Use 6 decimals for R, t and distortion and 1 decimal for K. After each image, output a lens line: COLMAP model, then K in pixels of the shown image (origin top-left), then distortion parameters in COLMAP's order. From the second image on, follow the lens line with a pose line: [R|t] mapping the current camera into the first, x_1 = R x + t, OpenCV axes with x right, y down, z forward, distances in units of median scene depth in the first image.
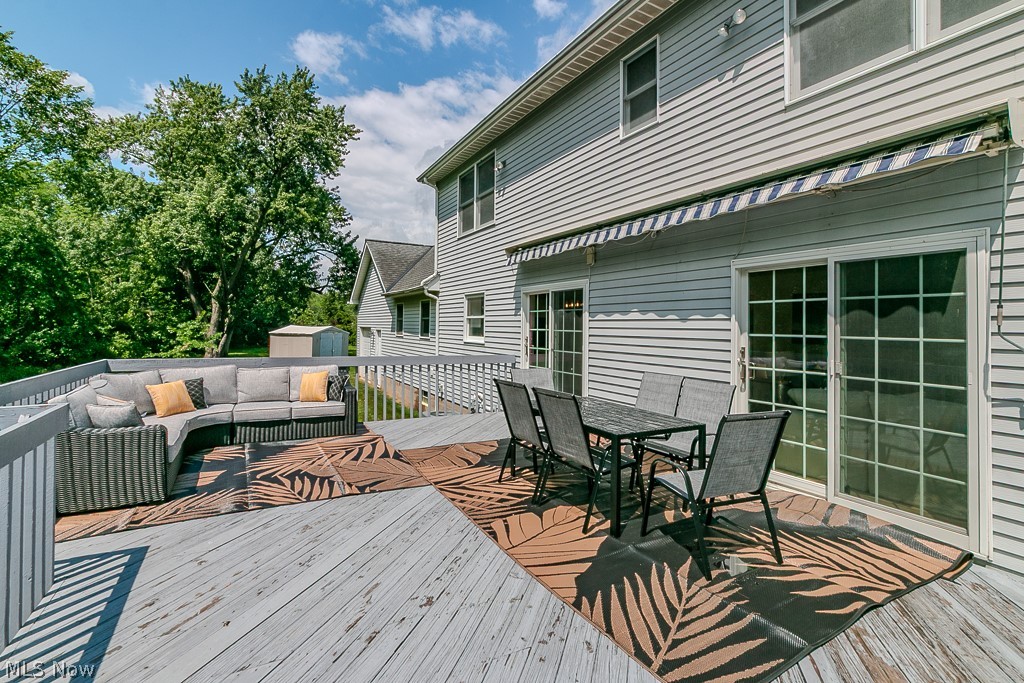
lens RADIAL K [[475.3, 0, 510.2], [0, 475.3, 318.2], [0, 0, 1]] dist [0.000845, 0.000090]
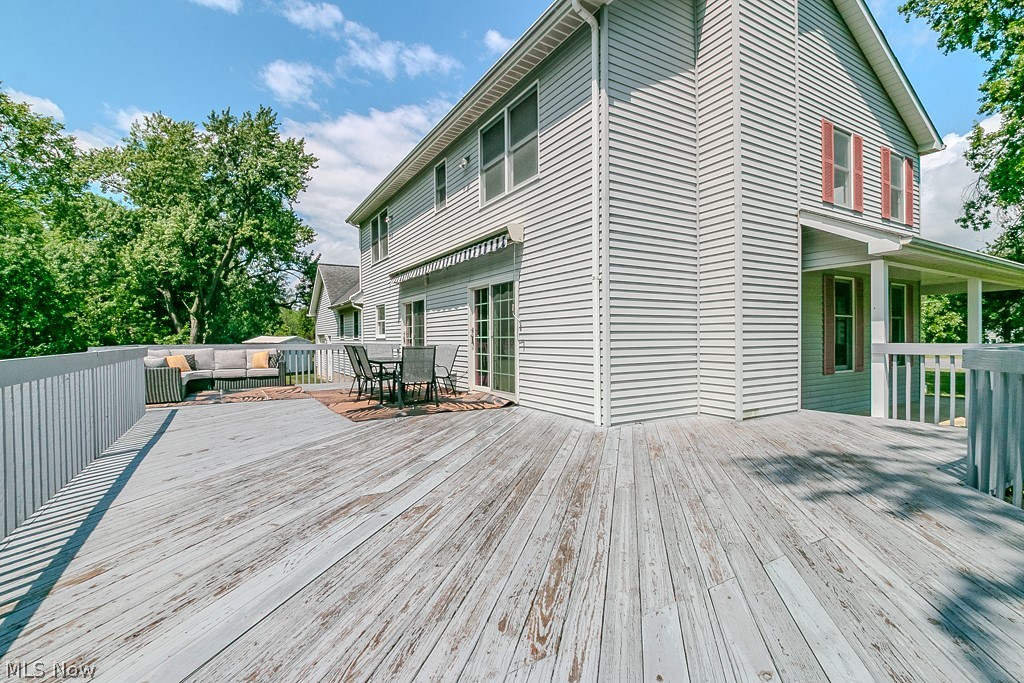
lens RADIAL K [[467.8, 0, 510.5], [0, 467.8, 348.5], [0, 0, 1]] dist [0.000735, -0.009856]
pose [[0.998873, -0.022281, 0.041898, 0.080872], [0.020647, 0.999024, 0.039046, 0.010670], [-0.042727, -0.038137, 0.998359, -0.139057]]
